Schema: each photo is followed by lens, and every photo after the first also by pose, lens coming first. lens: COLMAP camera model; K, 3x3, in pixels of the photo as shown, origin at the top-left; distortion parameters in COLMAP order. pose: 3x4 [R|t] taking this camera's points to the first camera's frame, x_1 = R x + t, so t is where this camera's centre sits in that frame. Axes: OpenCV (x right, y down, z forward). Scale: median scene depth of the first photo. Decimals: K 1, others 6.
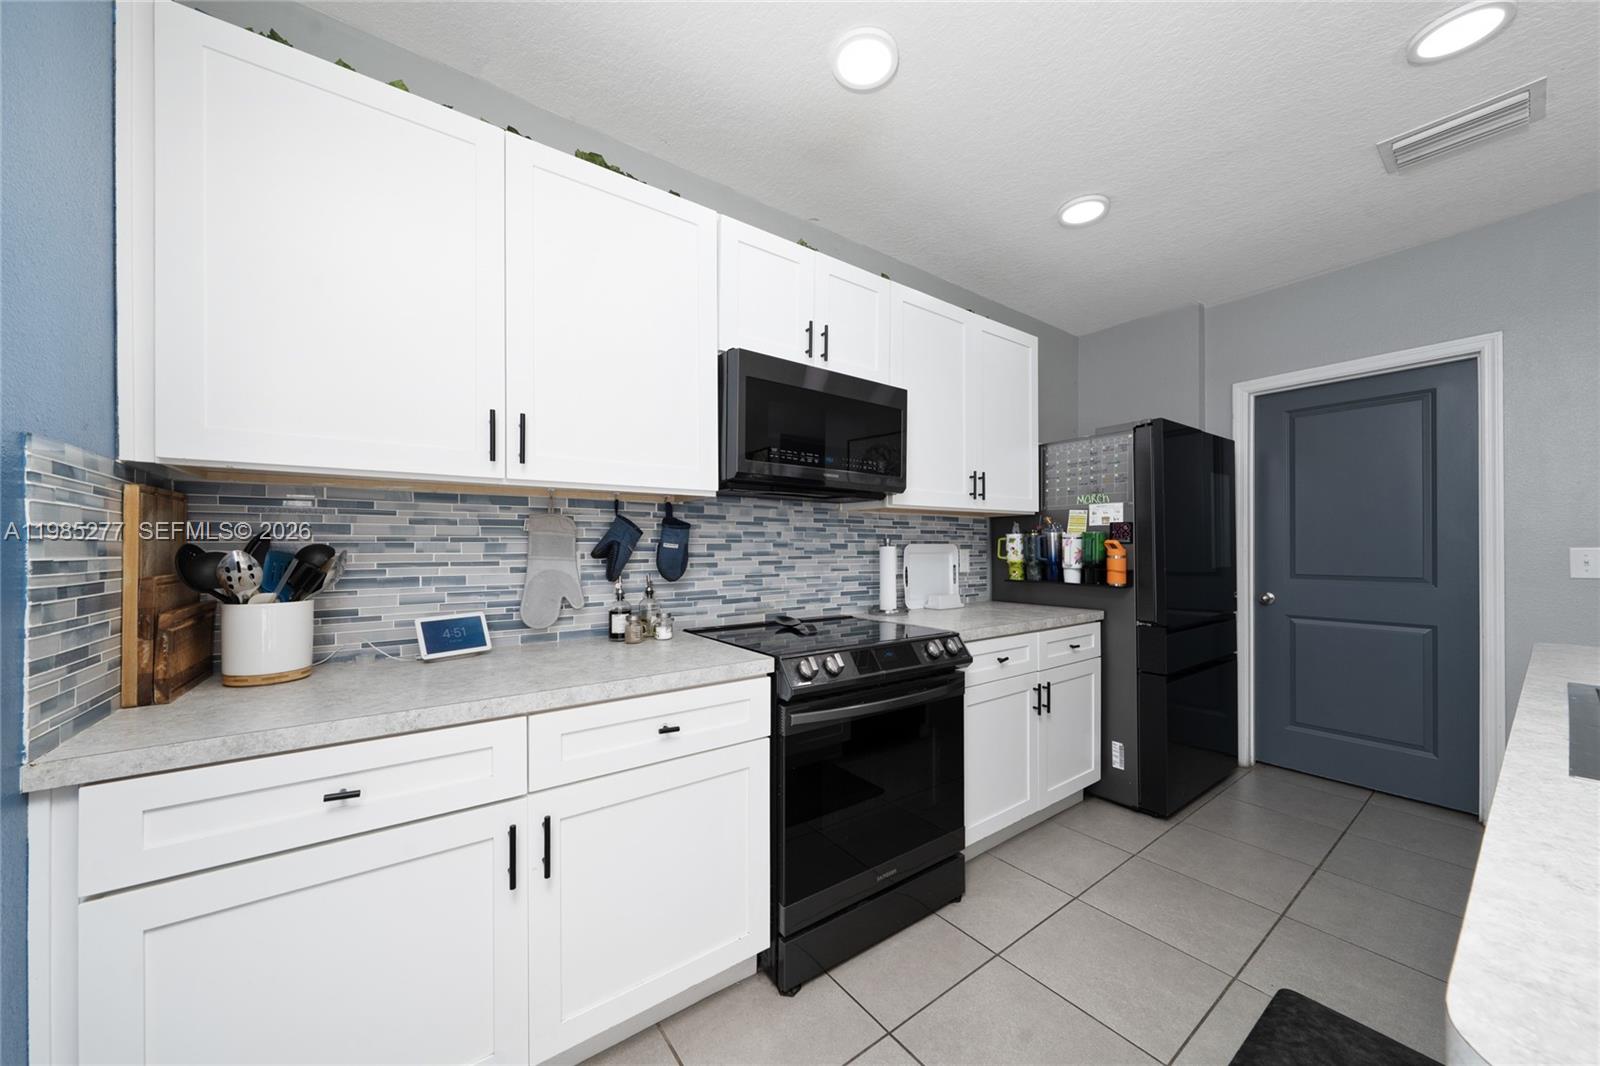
lens RADIAL K [[560.5, 0, 791.4], [0, 560.5, 546.0], [0, 0, 1]] dist [-0.001951, -0.000220]
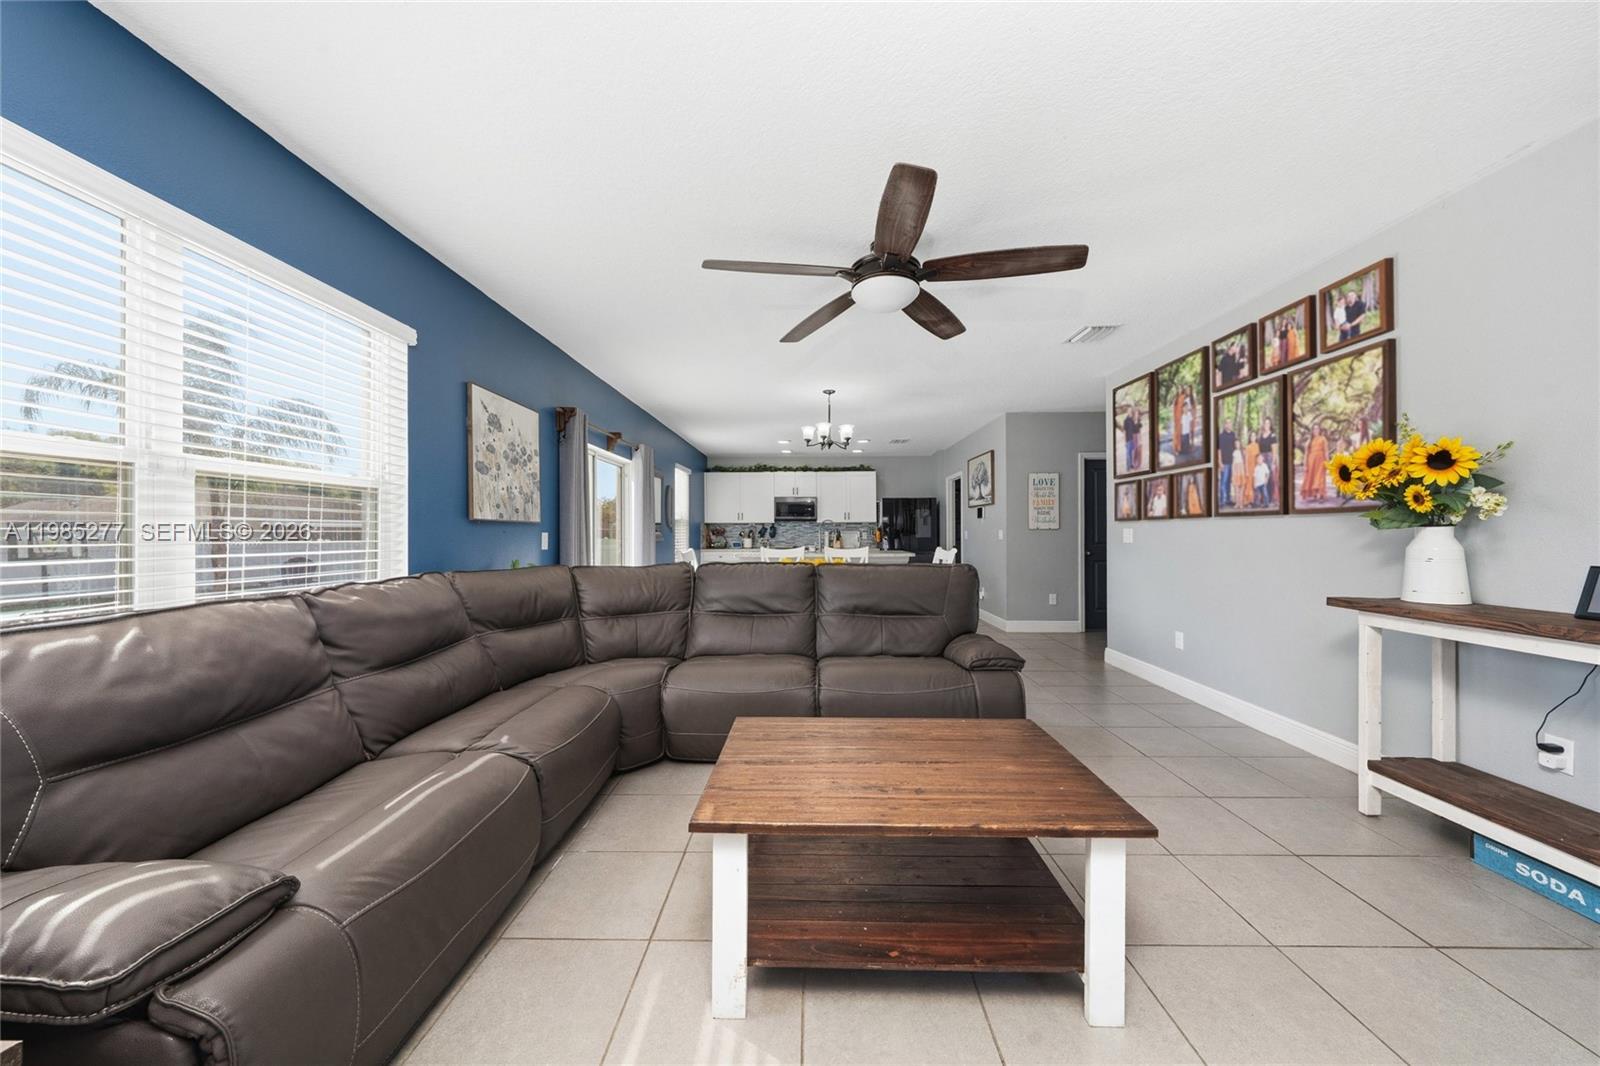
lens RADIAL K [[560.5, 0, 797.1], [0, 560.5, 535.2], [0, 0, 1]] dist [-0.001951, -0.000220]
pose [[0.789154, -0.004133, -0.614182, 3.295854], [0.000681, 0.999983, -0.005855, 0.064475], [0.614195, 0.004202, 0.789143, -3.106280]]
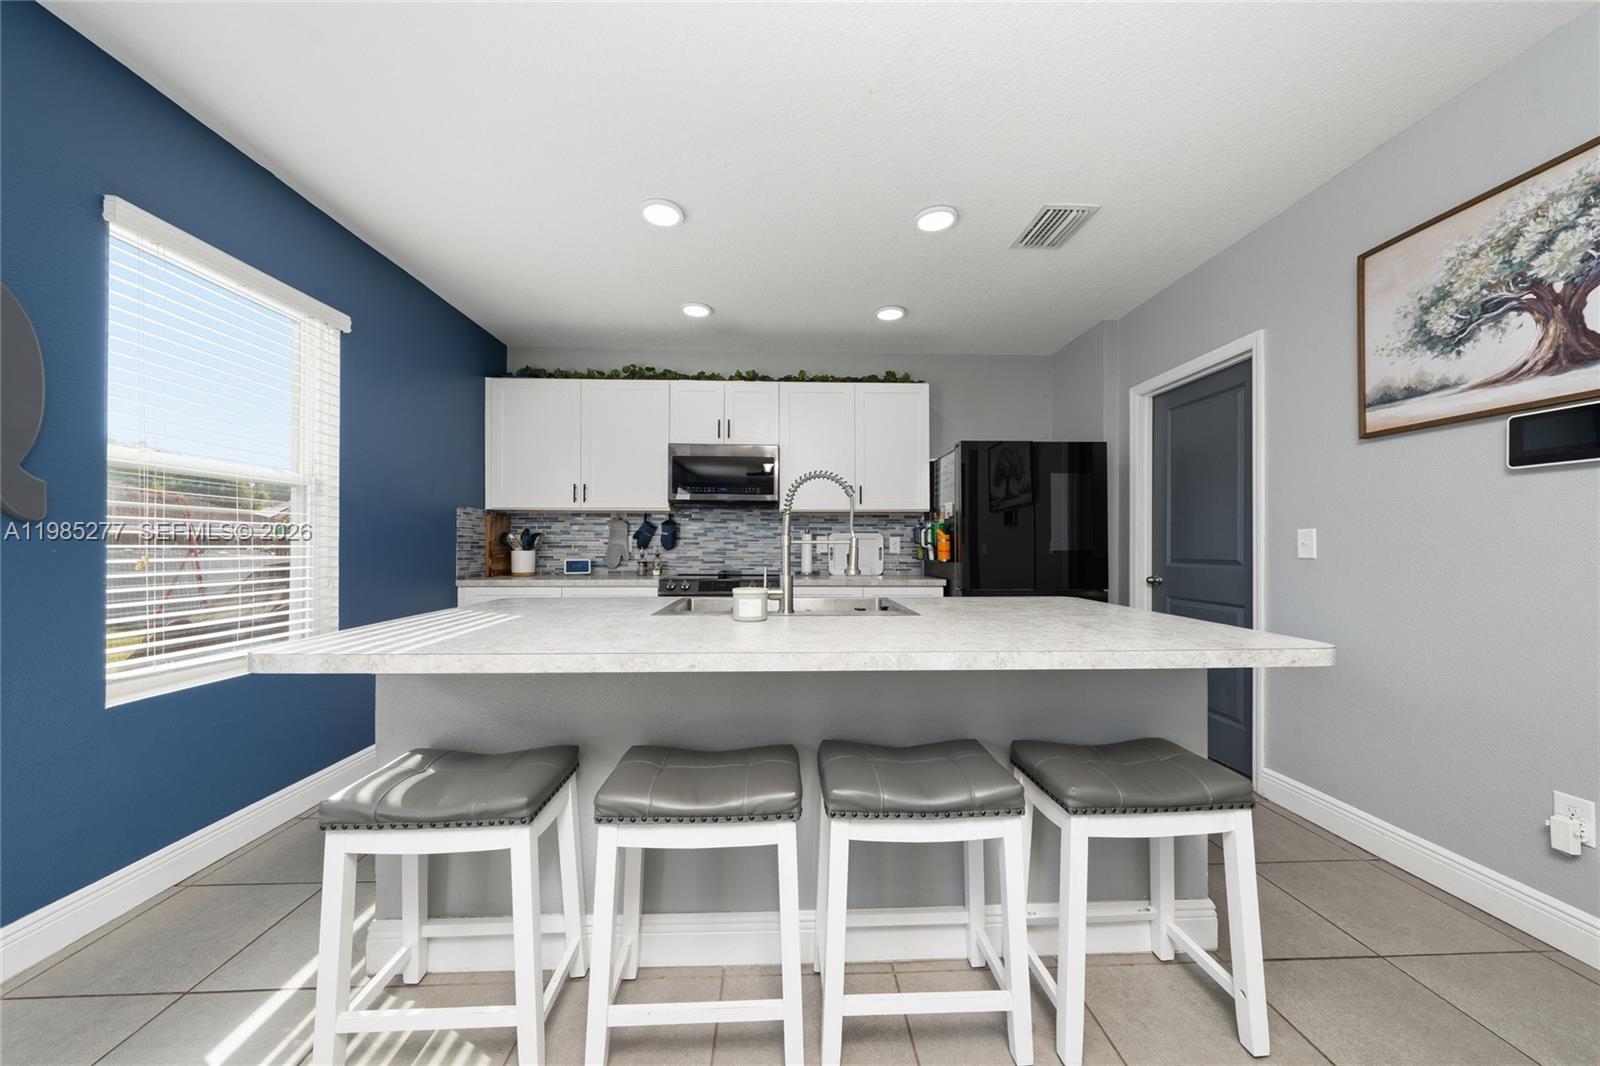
lens RADIAL K [[560.5, 0, 802.4], [0, 560.5, 540.9], [0, 0, 1]] dist [-0.001951, -0.000220]
pose [[0.828528, -0.000935, -0.559946, 1.426059], [-0.003076, 0.999976, -0.006221, 0.039467], [0.559938, 0.006876, 0.828506, -0.488188]]
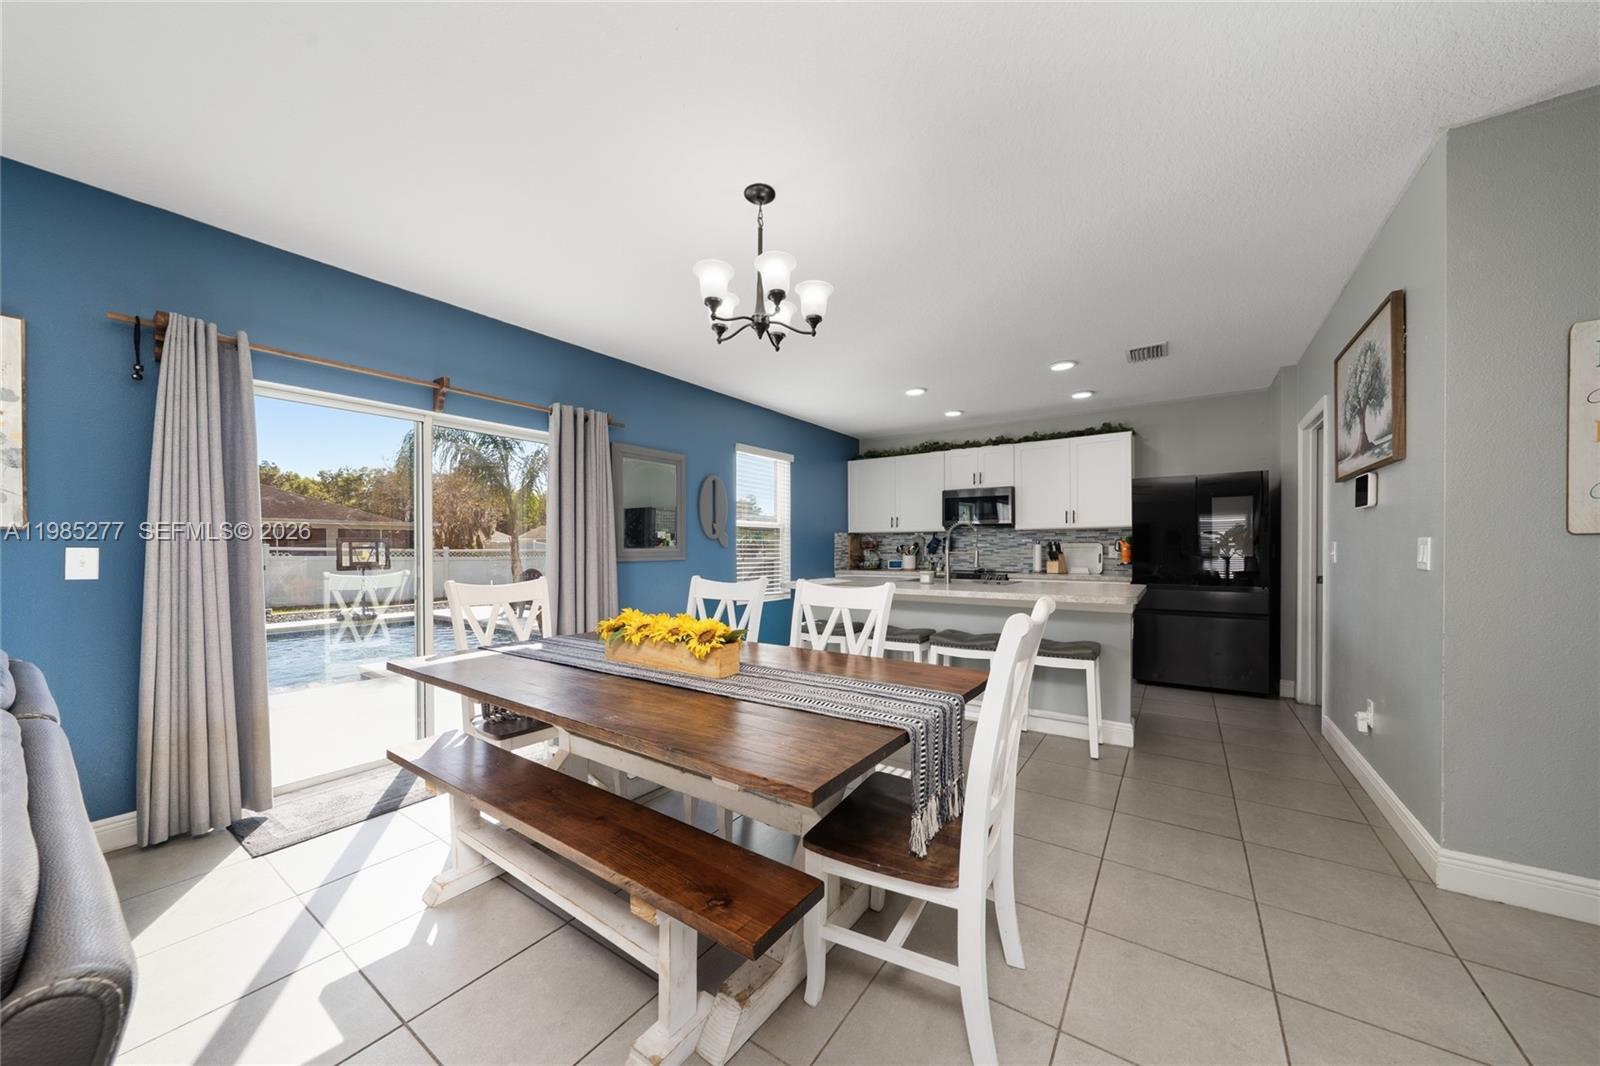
lens RADIAL K [[560.5, 0, 796.4], [0, 560.5, 549.8], [0, 0, 1]] dist [-0.001951, -0.000220]
pose [[0.331562, -0.001644, -0.943432, 2.746028], [-0.000501, 0.999998, -0.001918, 0.036930], [0.943433, 0.001109, 0.331561, -1.015244]]
